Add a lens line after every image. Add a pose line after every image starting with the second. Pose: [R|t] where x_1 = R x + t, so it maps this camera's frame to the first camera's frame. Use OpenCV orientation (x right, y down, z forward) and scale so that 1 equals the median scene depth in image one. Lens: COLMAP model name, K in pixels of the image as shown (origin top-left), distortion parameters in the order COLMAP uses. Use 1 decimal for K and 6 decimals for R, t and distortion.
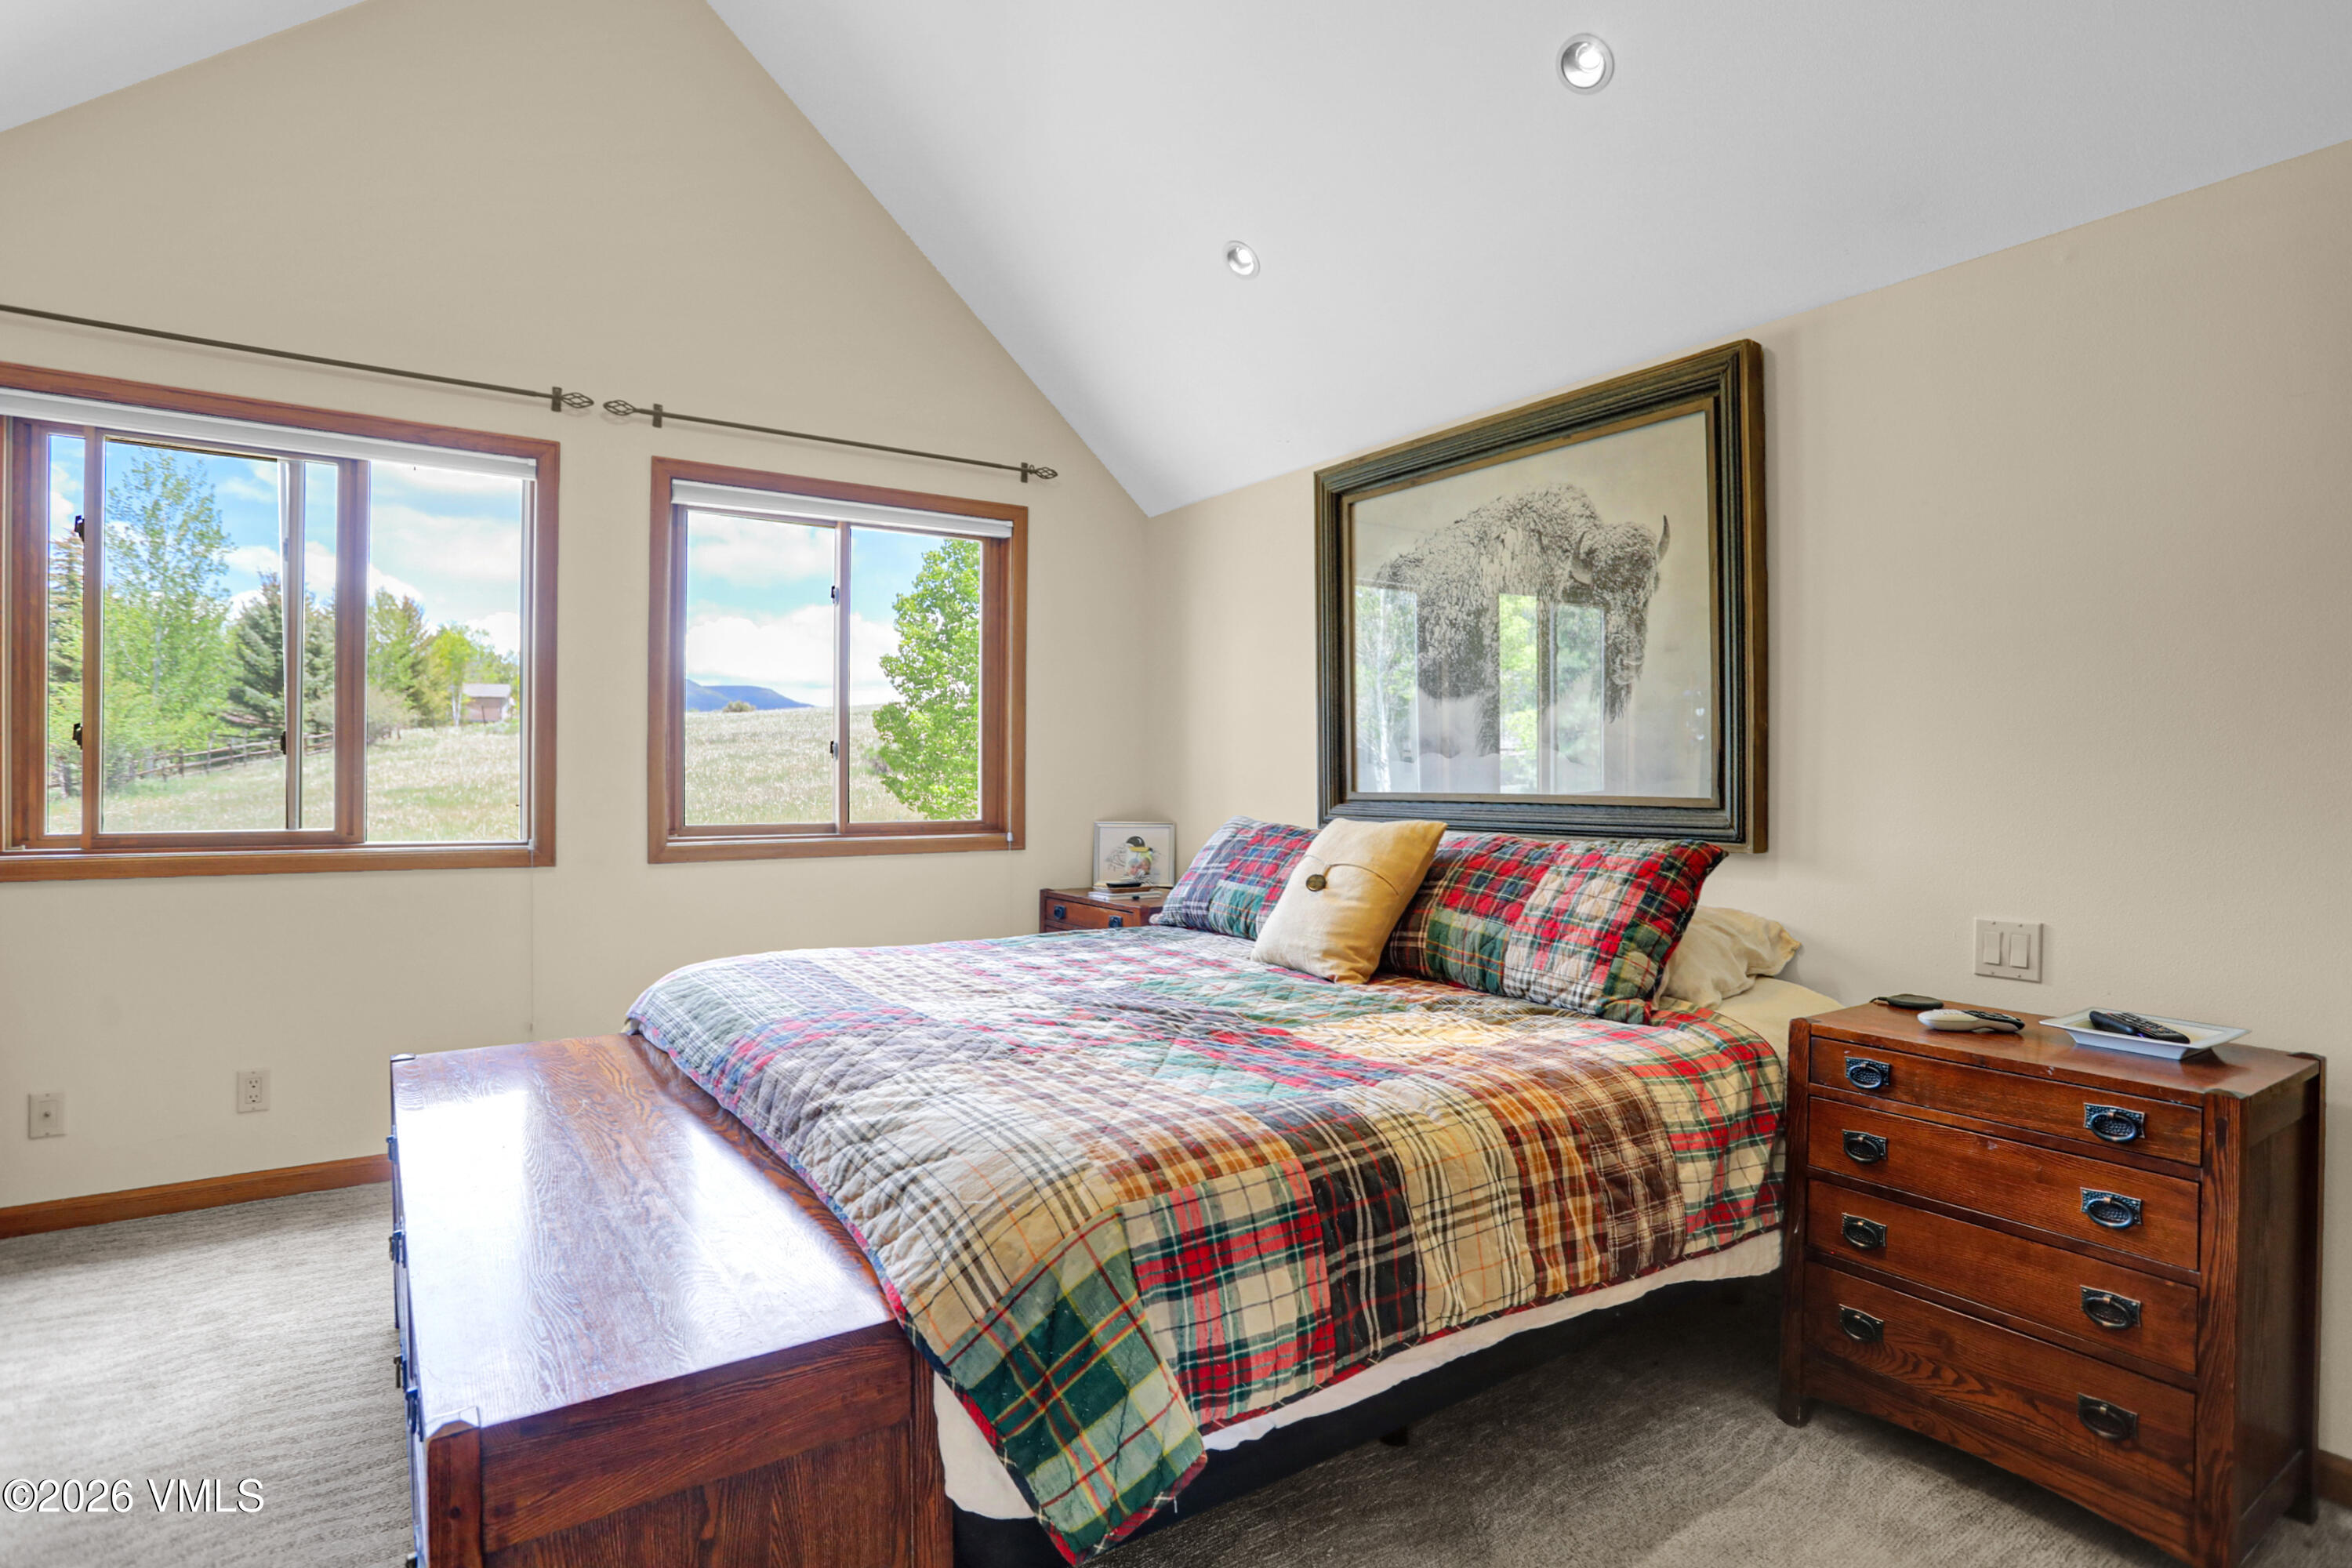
lens RADIAL K [[1180.3, 0, 1124.9], [0, 1180.3, 769.2], [0, 0, 1]] dist [-0.060319, 0.022497]
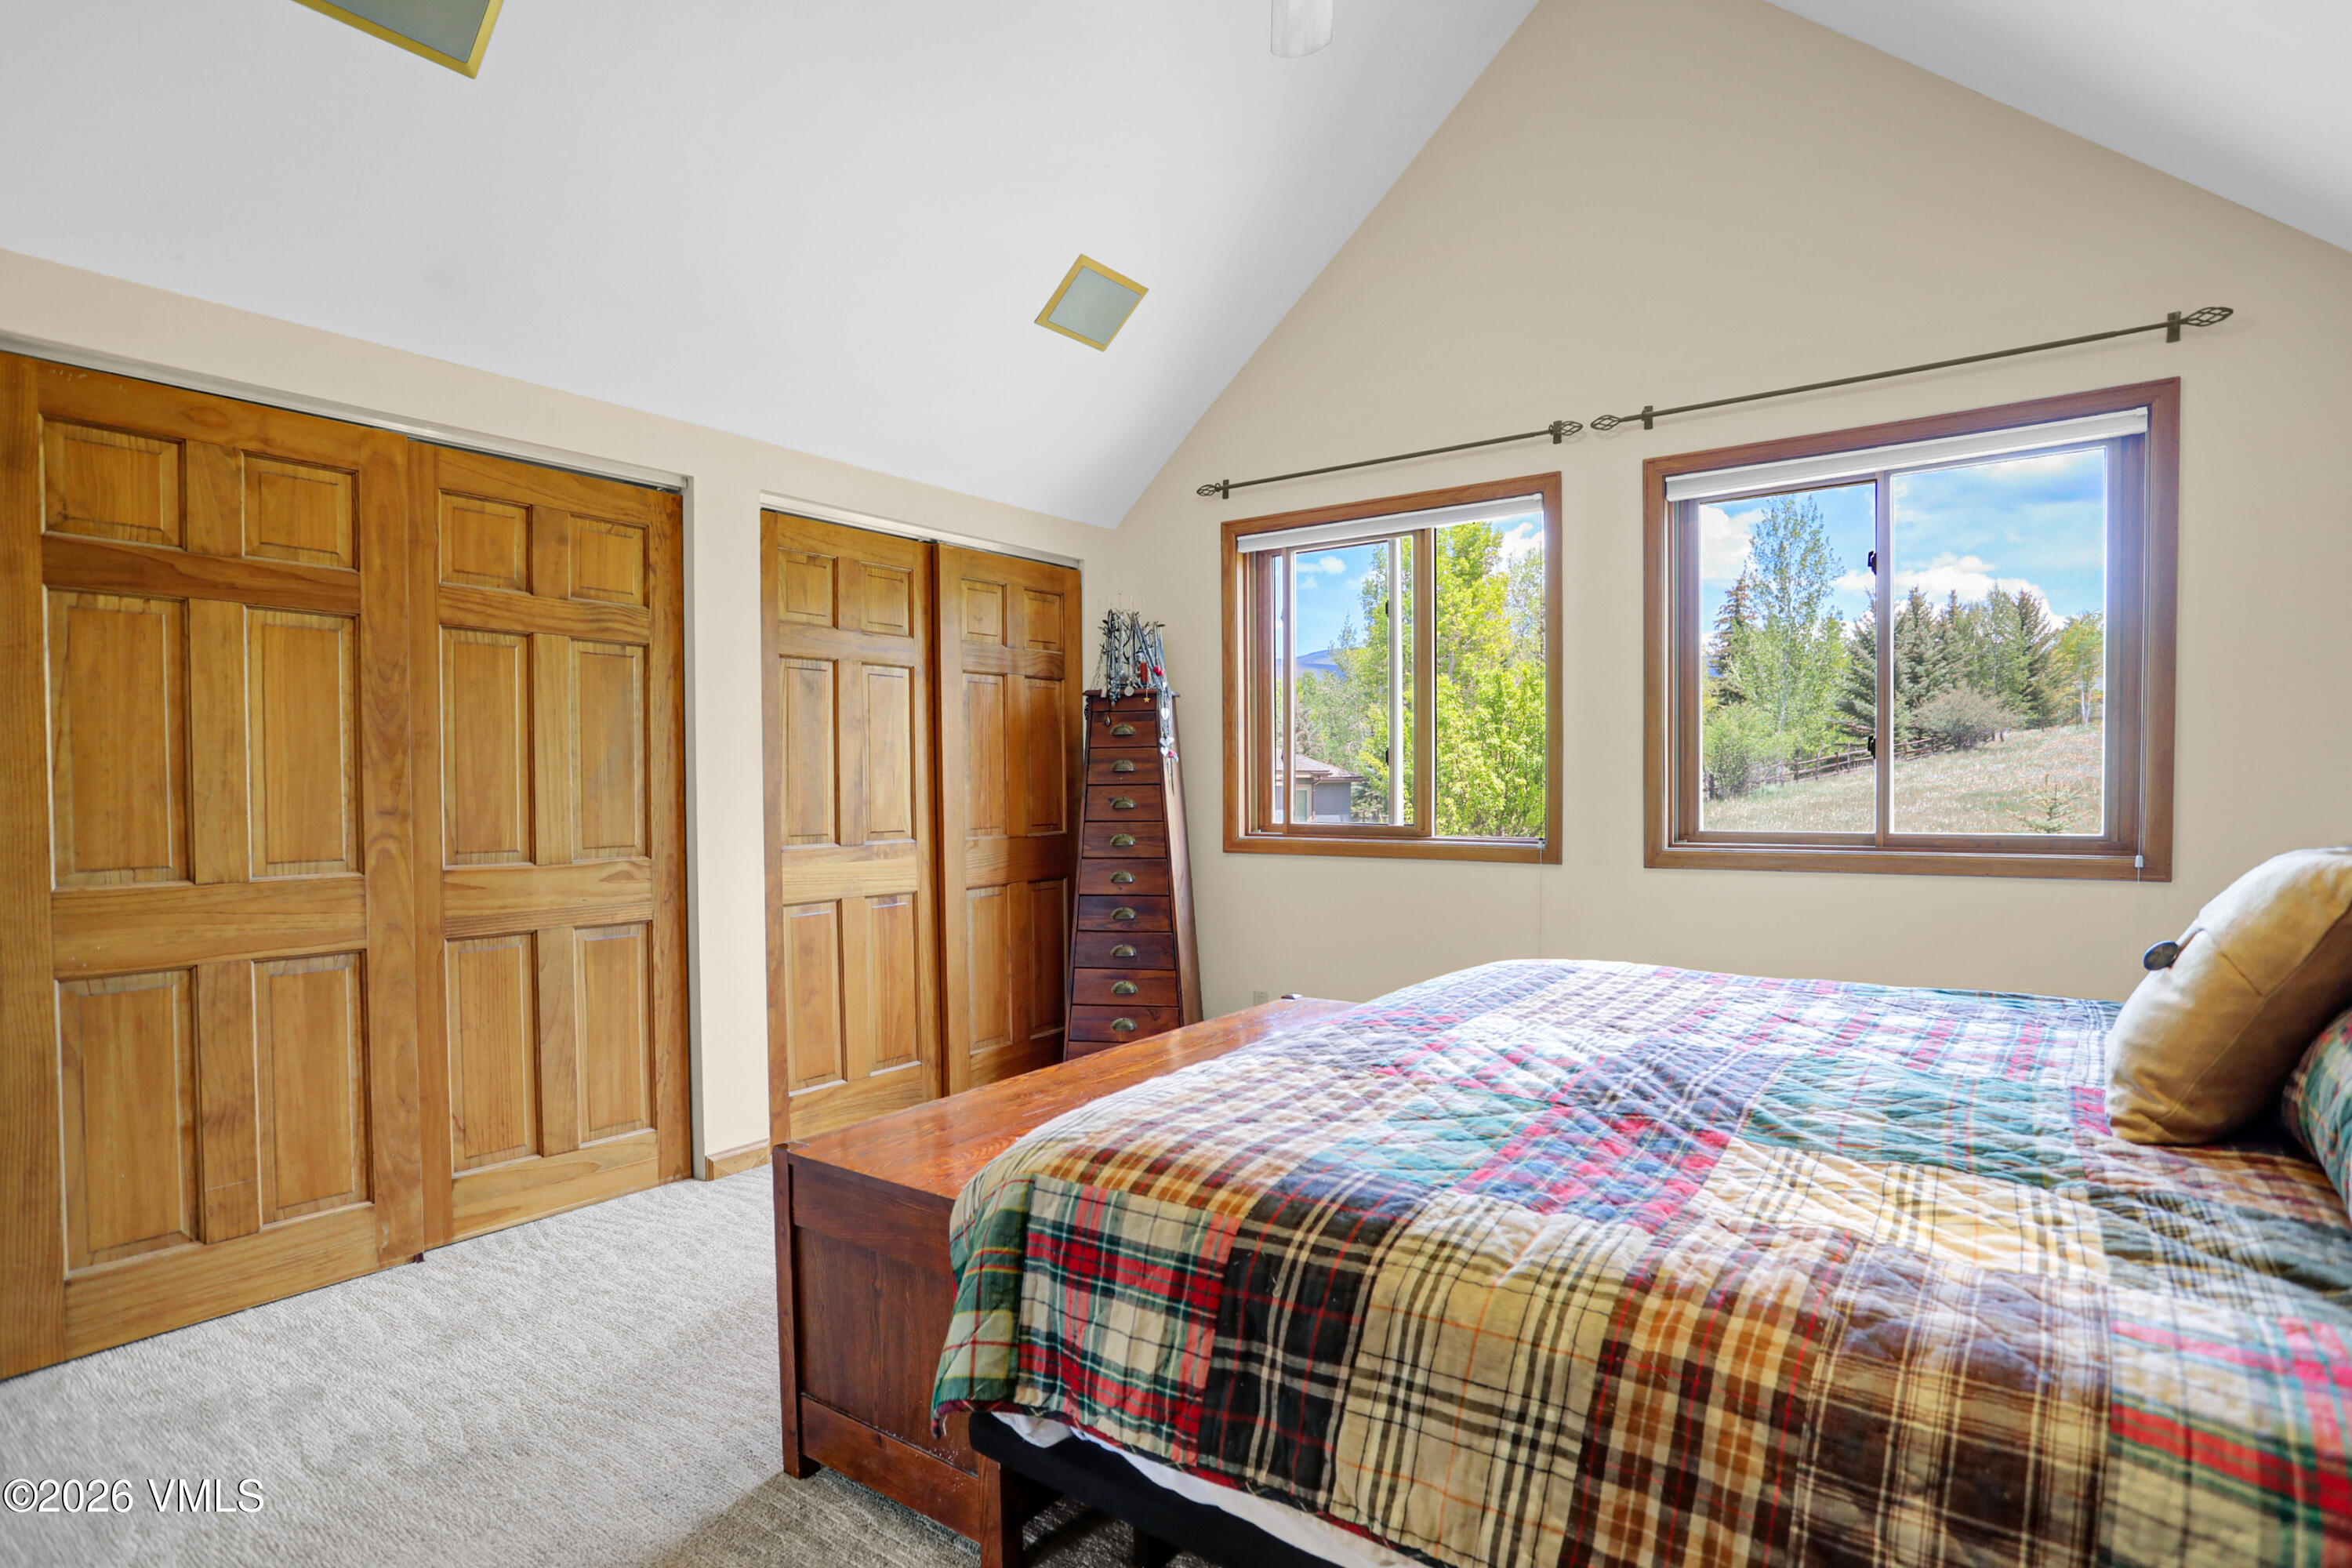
lens RADIAL K [[1180.3, 0, 1189.2], [0, 1180.3, 803.3], [0, 0, 1]] dist [-0.060319, 0.022497]
pose [[0.352190, 0.008230, -0.935892, 0.486372], [0.015856, 0.999765, 0.014758, 0.005552], [0.935794, -0.020037, 0.351977, 0.343442]]
